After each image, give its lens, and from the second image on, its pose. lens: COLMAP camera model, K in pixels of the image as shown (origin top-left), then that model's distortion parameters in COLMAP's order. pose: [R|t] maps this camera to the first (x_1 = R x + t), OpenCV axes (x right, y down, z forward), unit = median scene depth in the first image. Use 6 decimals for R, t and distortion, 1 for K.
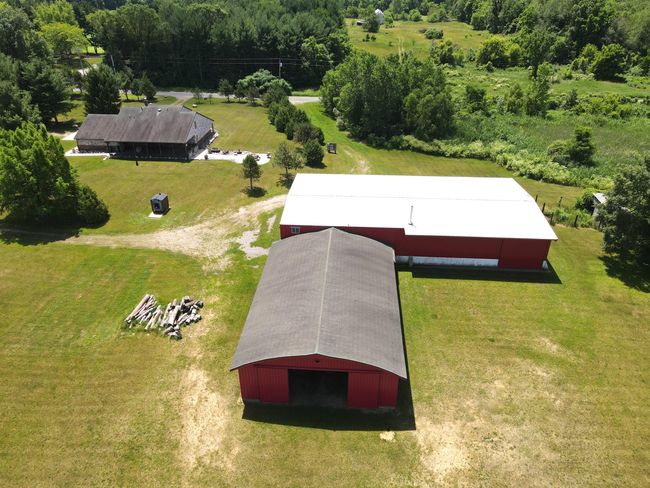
lens RADIAL K [[460.1, 0, 325.8], [0, 460.1, 243.2], [0, 0, 1]] dist [0.030469, 0.001586]
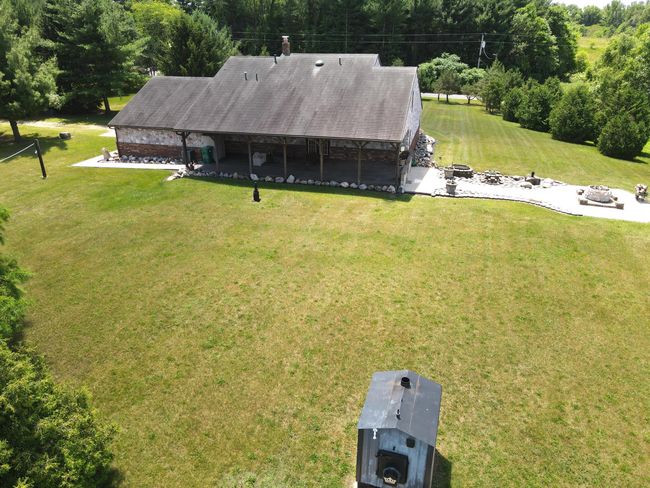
lens RADIAL K [[460.1, 0, 324.2], [0, 460.1, 243.6], [0, 0, 1]] dist [0.030469, 0.001586]
pose [[0.983292, 0.077626, -0.164653, -0.289022], [-0.091005, 0.992997, -0.075327, -0.111874], [0.157653, 0.089053, 0.983471, 0.654570]]
